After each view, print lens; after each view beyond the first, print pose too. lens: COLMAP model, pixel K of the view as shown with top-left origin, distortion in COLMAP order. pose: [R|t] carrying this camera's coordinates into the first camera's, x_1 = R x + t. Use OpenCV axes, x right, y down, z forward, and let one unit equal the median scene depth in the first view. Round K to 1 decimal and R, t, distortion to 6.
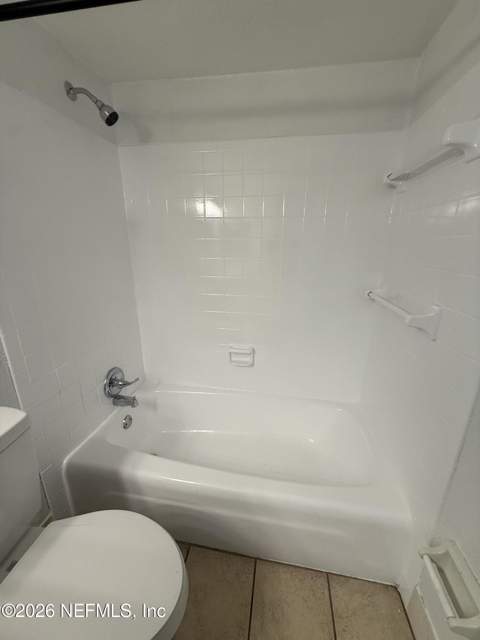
lens RADIAL K [[255.7, 0, 240.3], [0, 255.7, 318.6], [0, 0, 1]] dist [-0.003071, -0.000455]
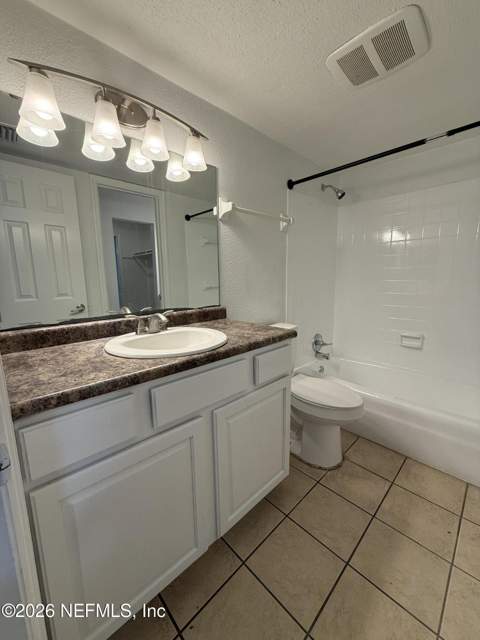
lens RADIAL K [[255.7, 0, 241.6], [0, 255.7, 319.1], [0, 0, 1]] dist [-0.003071, -0.000455]
pose [[0.805972, 0.078118, -0.586776, 0.069496], [-0.153115, 0.985032, -0.079175, 0.302869], [0.571808, 0.153657, 0.805869, -0.635119]]
